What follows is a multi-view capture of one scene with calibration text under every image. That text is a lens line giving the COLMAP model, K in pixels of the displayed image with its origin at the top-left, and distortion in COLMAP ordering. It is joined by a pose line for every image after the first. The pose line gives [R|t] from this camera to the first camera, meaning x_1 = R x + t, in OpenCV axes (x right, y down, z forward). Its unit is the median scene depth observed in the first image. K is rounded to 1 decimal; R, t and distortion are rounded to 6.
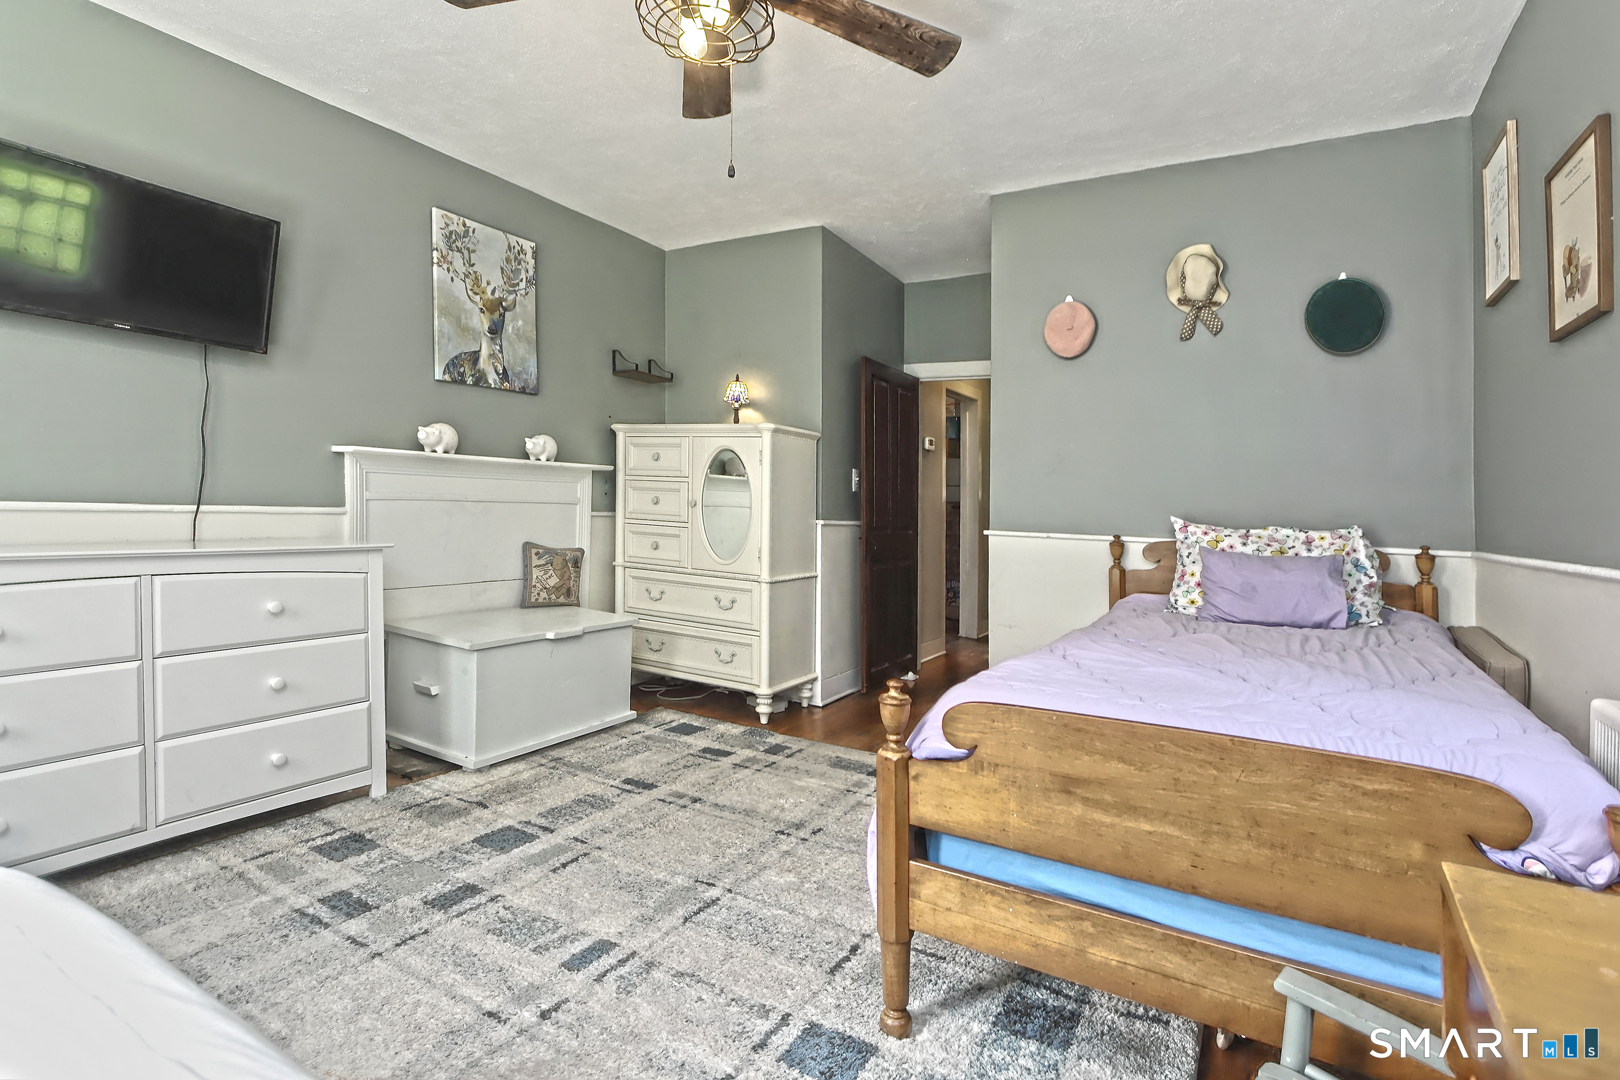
lens RADIAL K [[806.3, 0, 830.2], [0, 806.3, 497.4], [0, 0, 1]] dist [-0.005539, -0.000289]
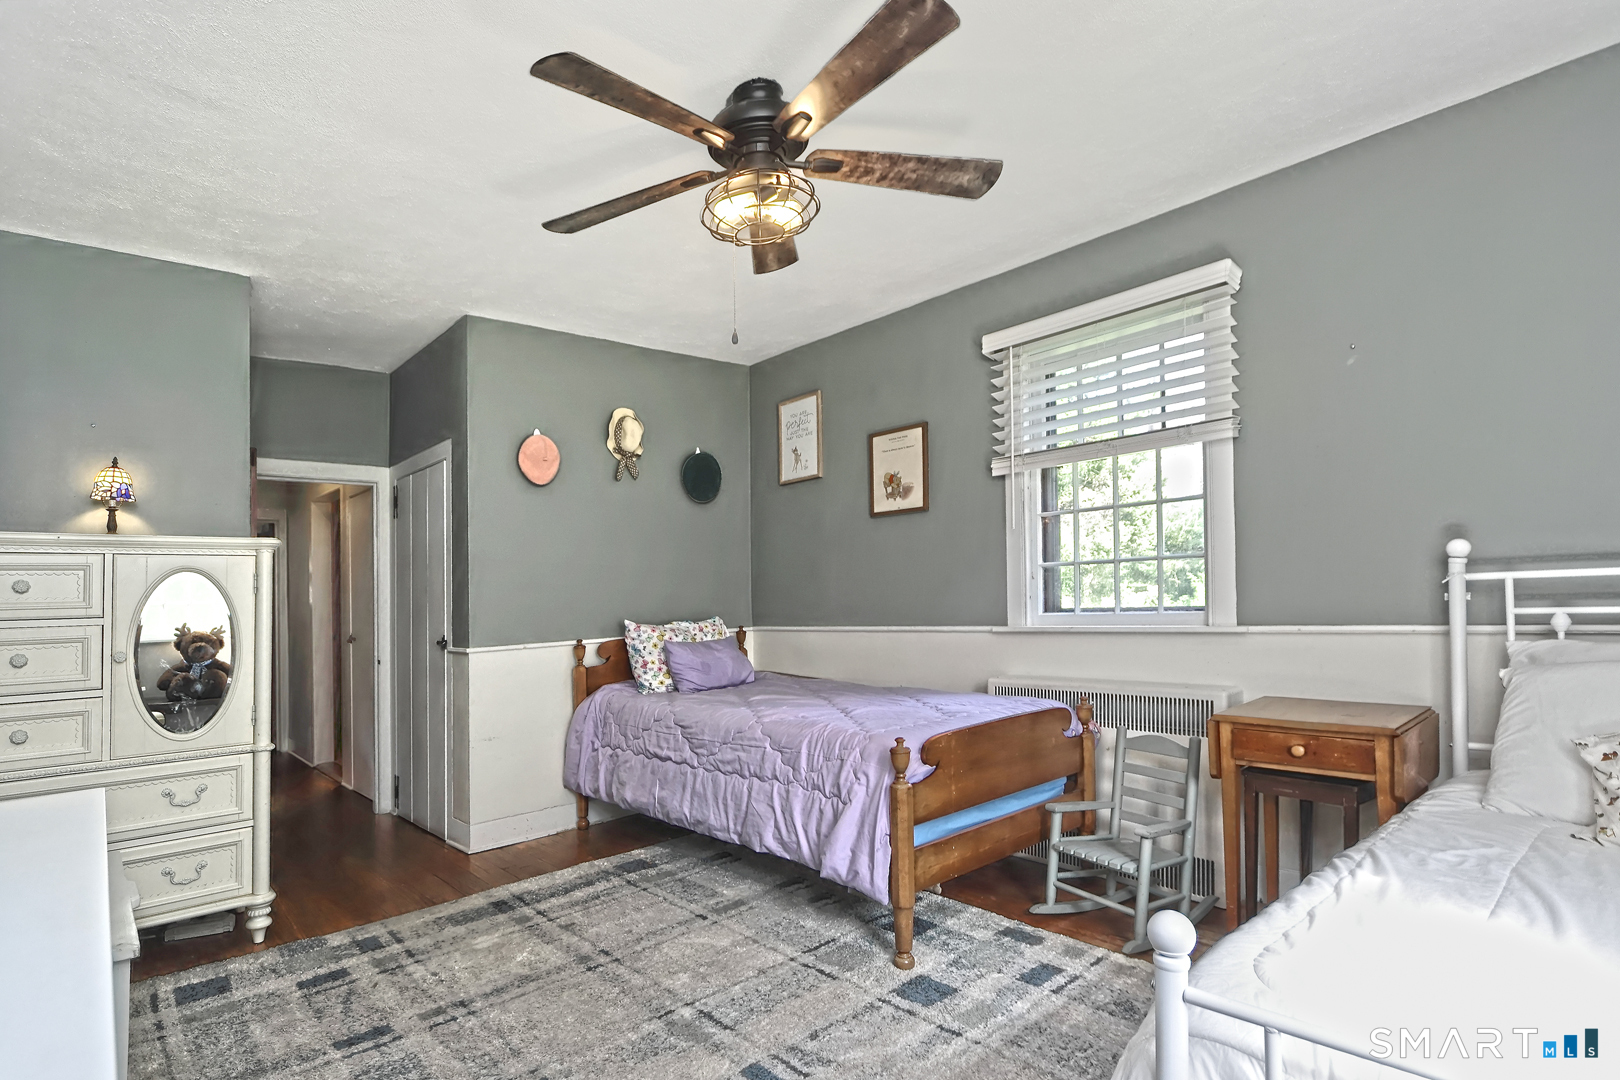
lens RADIAL K [[806.3, 0, 786.8], [0, 806.3, 588.4], [0, 0, 1]] dist [-0.005539, -0.000289]
pose [[0.335205, -0.043002, 0.941164, -0.828717], [0.033010, 0.998881, 0.033882, -0.073683], [-0.941567, 0.019710, 0.336249, 0.395512]]
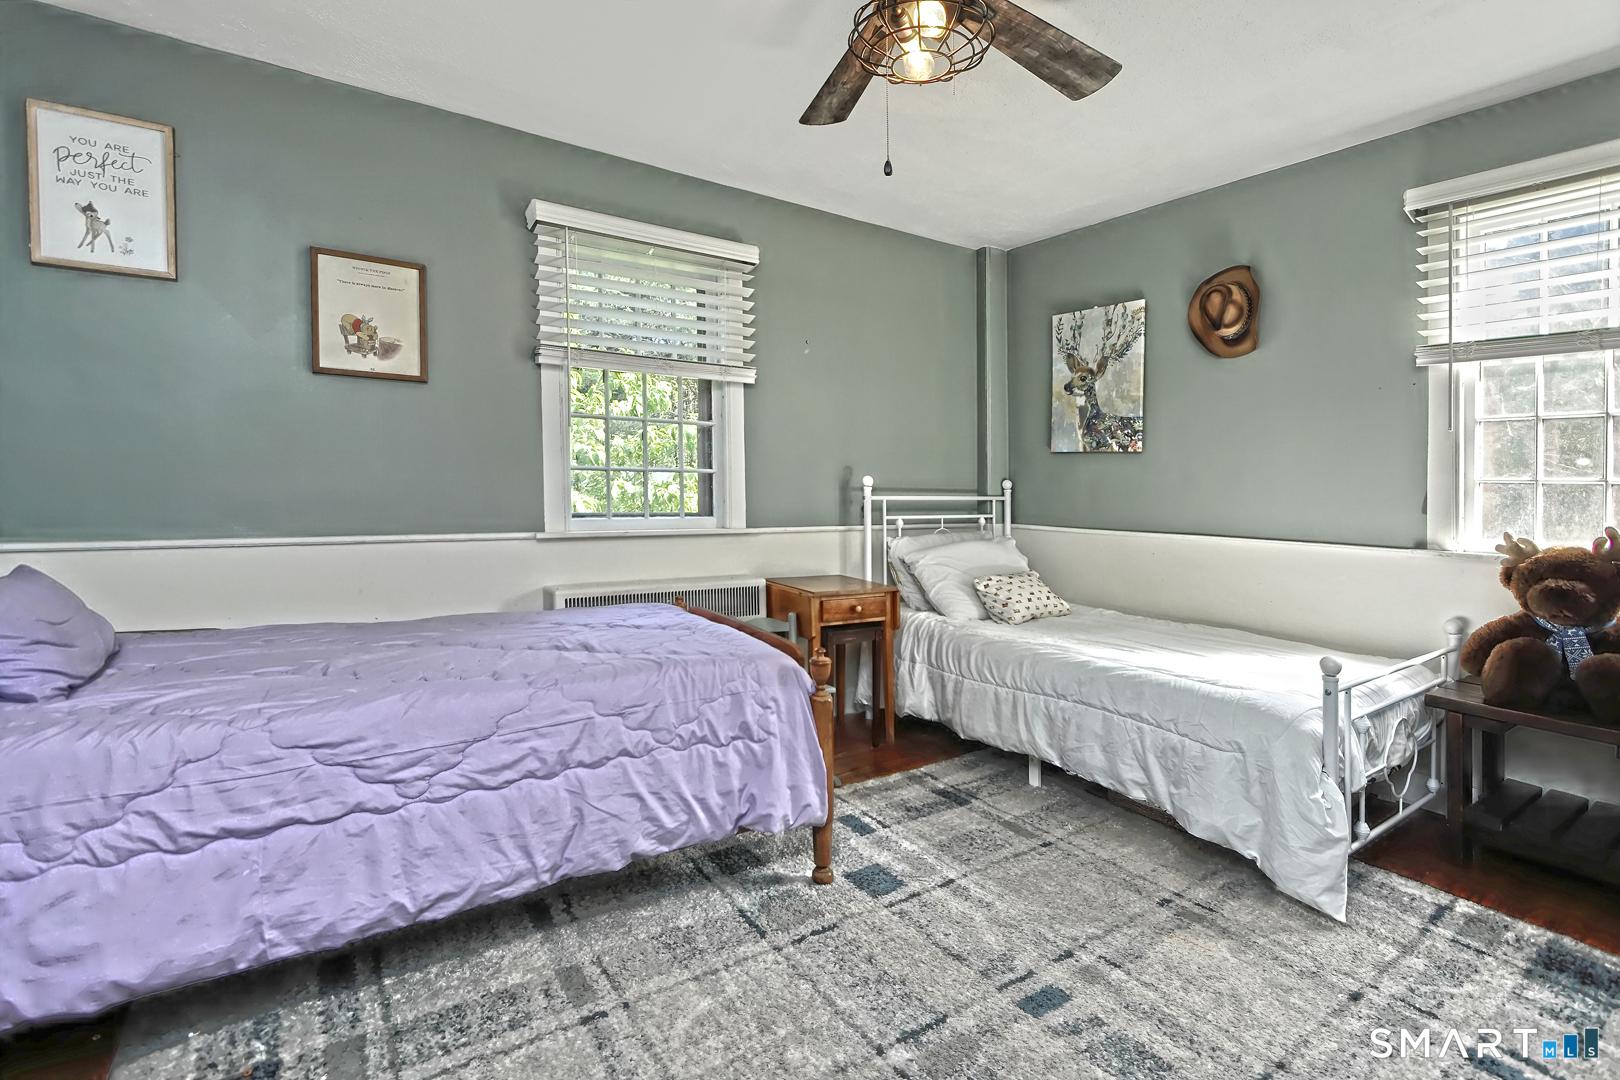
lens RADIAL K [[716.6, 0, 781.6], [0, 716.6, 512.2], [0, 0, 1]] dist [-0.009493, -0.001620]
pose [[-0.866895, -0.071698, 0.493308, -0.271014], [-0.061336, 0.997424, 0.037179, -0.044532], [-0.494703, 0.001973, -0.869060, 1.286456]]
